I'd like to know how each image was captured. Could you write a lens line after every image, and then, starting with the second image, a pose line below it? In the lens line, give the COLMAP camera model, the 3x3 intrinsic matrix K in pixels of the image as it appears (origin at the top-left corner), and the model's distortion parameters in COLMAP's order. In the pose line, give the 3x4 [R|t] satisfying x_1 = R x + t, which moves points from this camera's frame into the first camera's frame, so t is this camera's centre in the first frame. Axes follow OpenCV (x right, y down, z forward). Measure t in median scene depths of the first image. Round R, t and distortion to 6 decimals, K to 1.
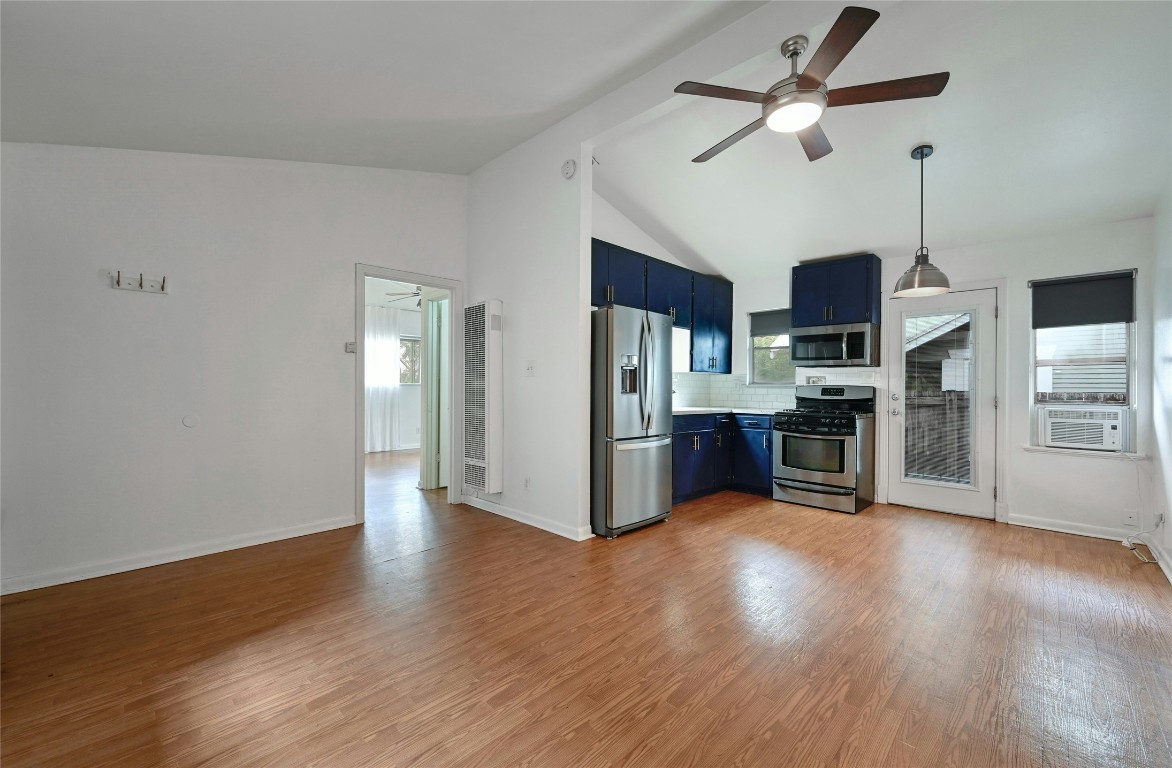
lens RADIAL K [[468.3, 0, 576.7], [0, 468.3, 384.7], [0, 0, 1]] dist [-0.004614, 0.000233]
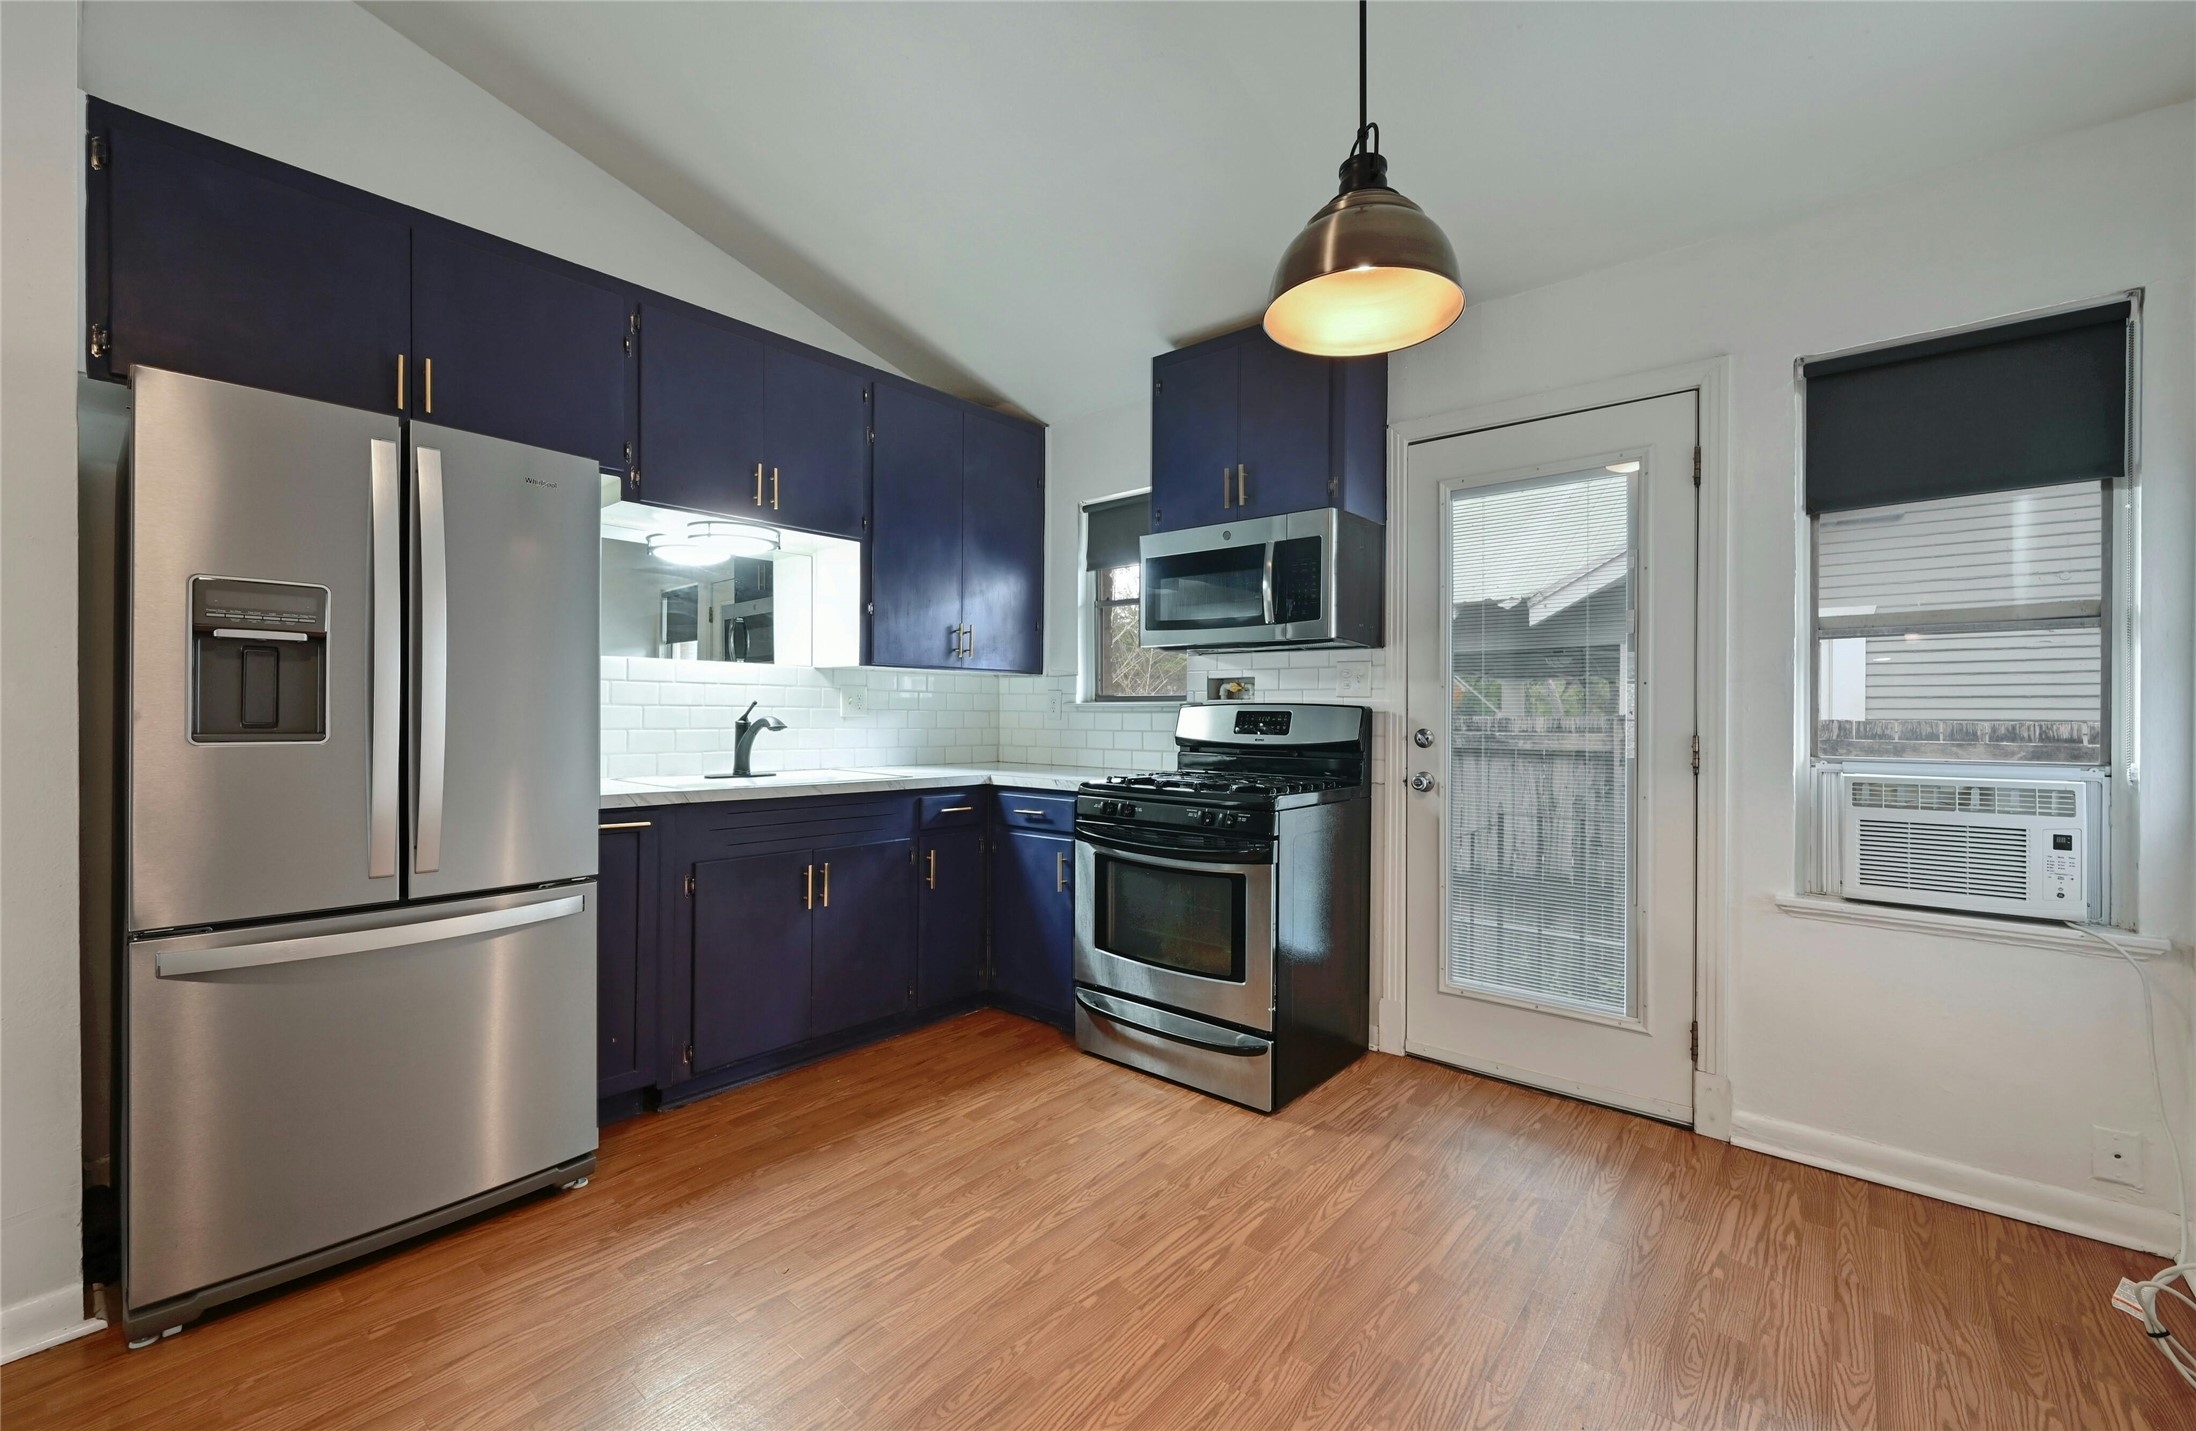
lens RADIAL K [[871.5, 0, 1094.4], [0, 871.5, 714.6], [0, 0, 1]] dist [-0.003953, -0.000538]
pose [[0.996997, -0.005028, 0.077280, 0.449312], [0.004435, 0.999959, 0.007848, 0.004817], [-0.077317, -0.007482, 0.996979, 0.447276]]
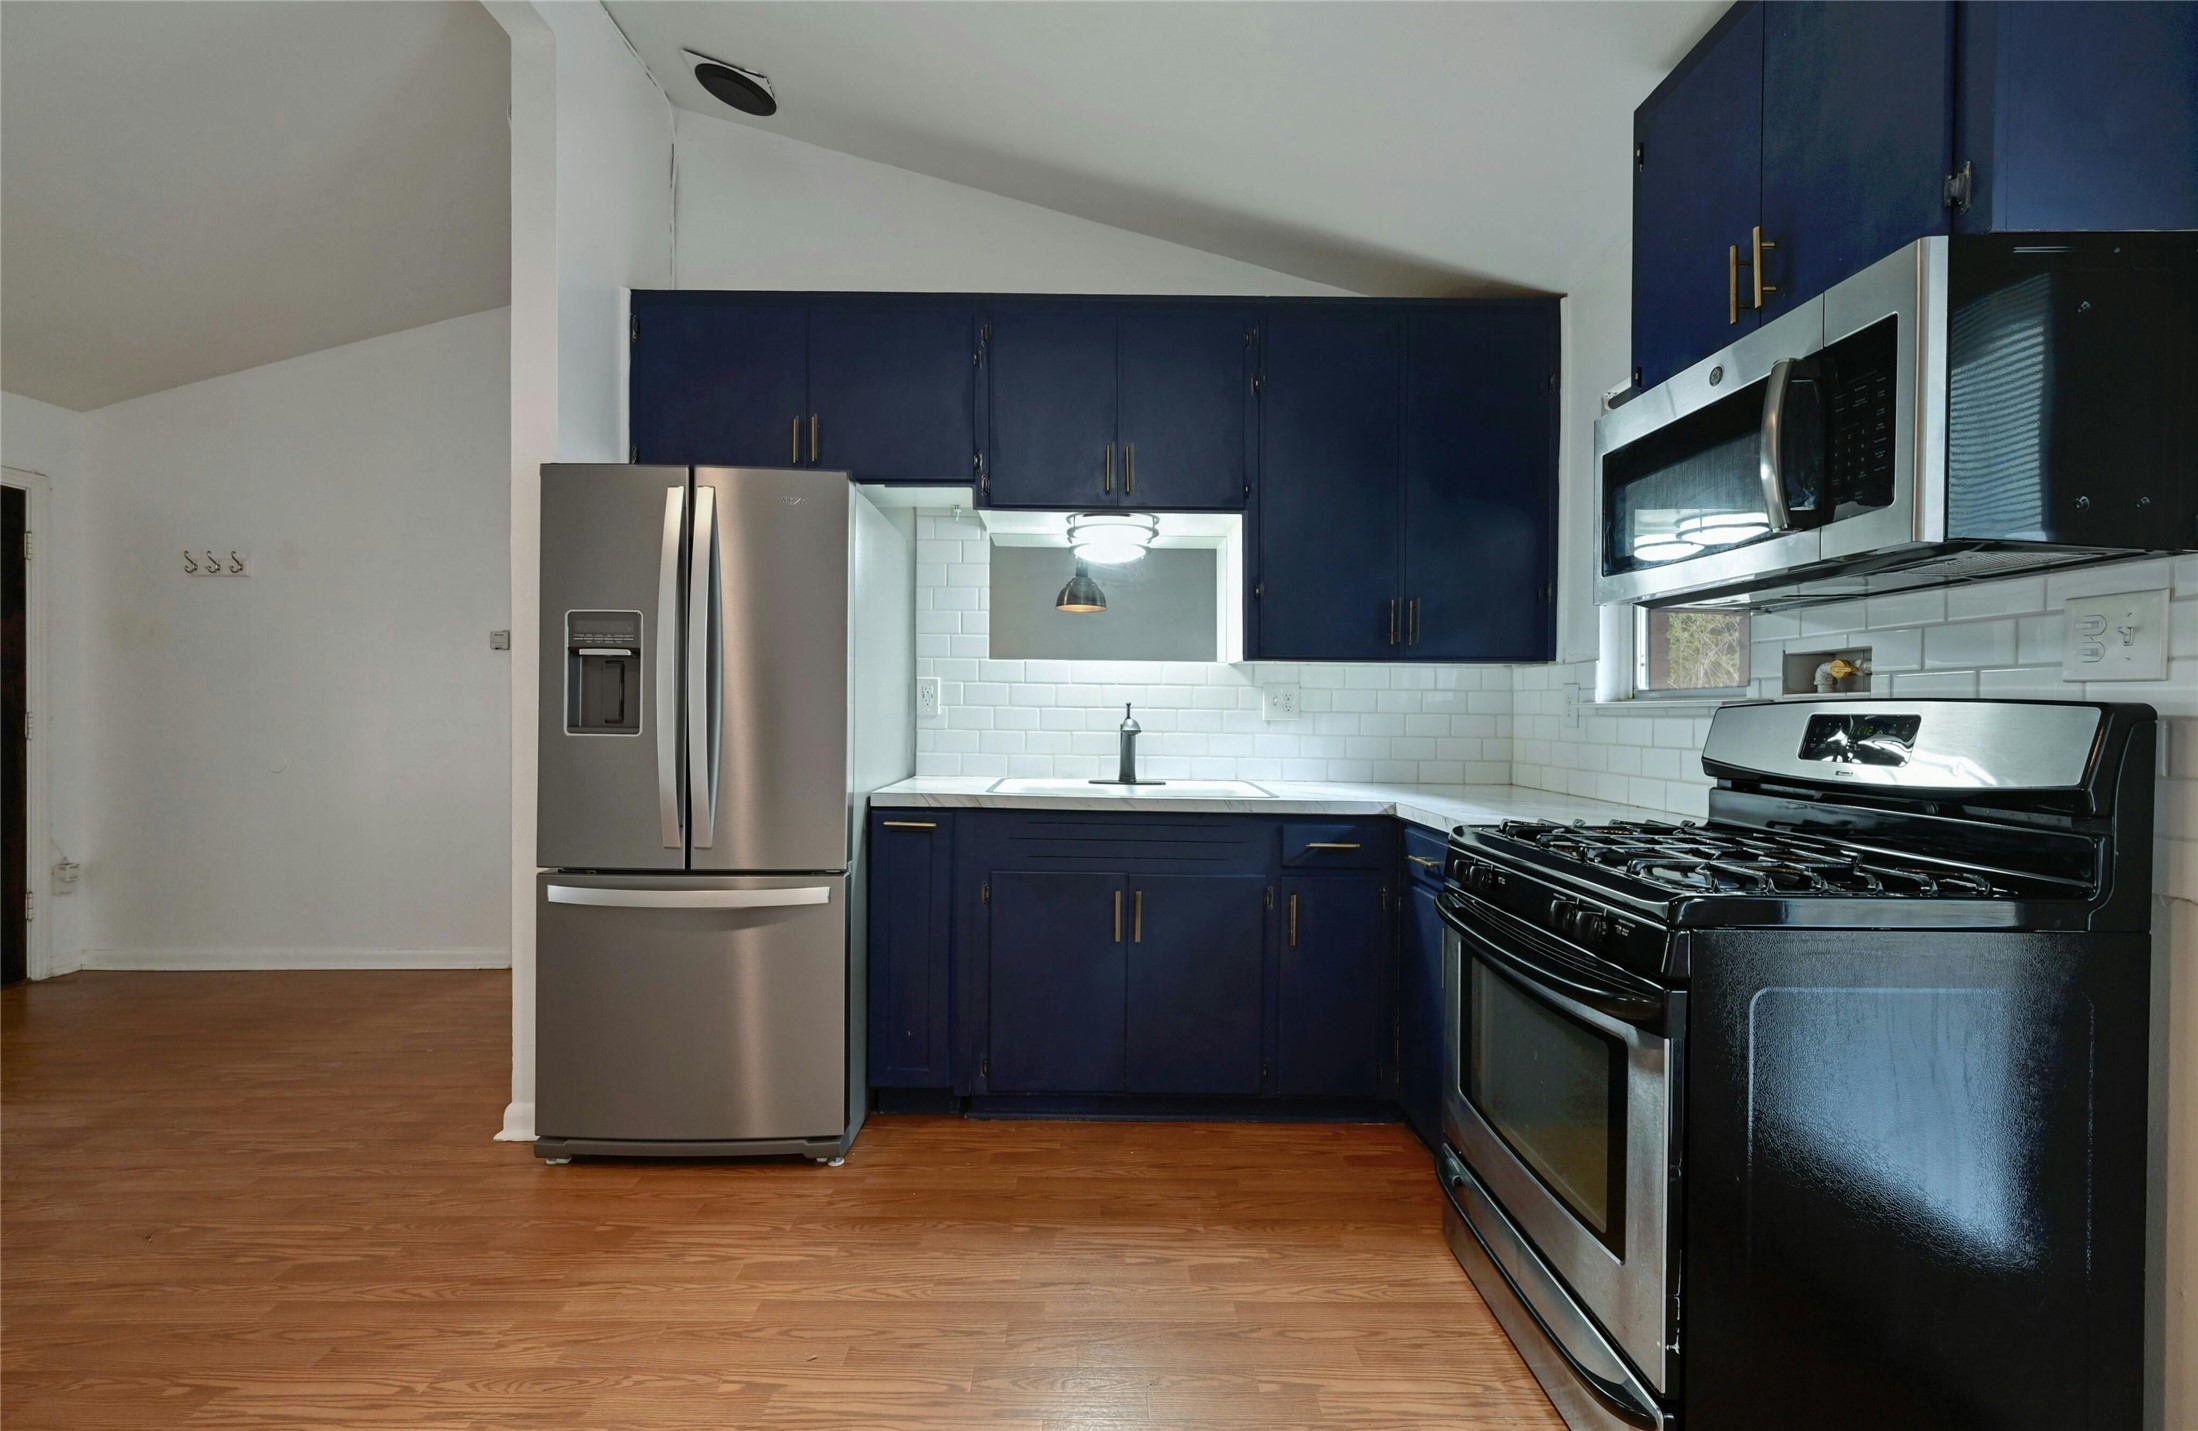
lens RADIAL K [[872.3, 0, 1126.9], [0, 872.3, 714.3], [0, 0, 1]] dist [-0.003953, -0.000538]
pose [[0.725356, -0.001324, -0.688372, 0.684657], [0.001477, 0.999999, -0.000366, 0.007622], [0.688372, -0.000751, 0.725357, 0.711493]]
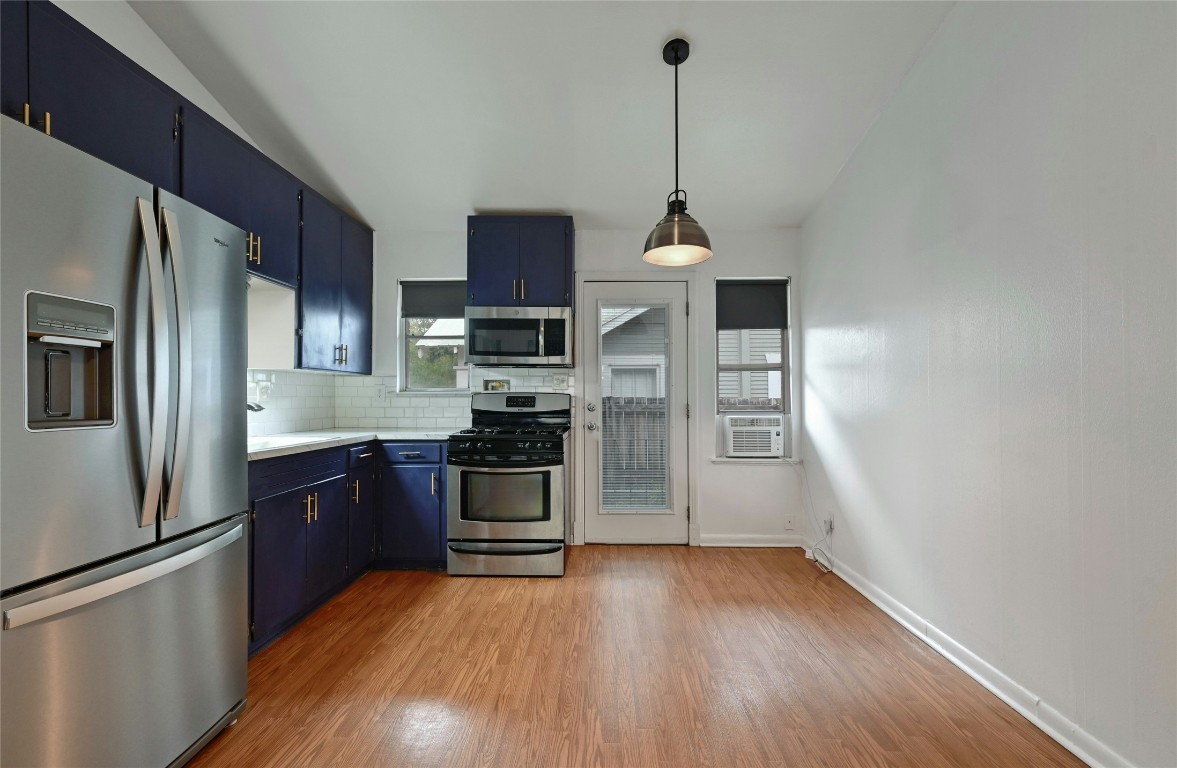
lens RADIAL K [[491.3, 0, 584.2], [0, 491.3, 394.1], [0, 0, 1]] dist [0.006072, -0.000211]
pose [[0.723951, -0.006823, 0.689818, 0.115806], [0.003965, 0.999976, 0.005729, -0.000373], [-0.689840, -0.001412, 0.723961, 0.461347]]
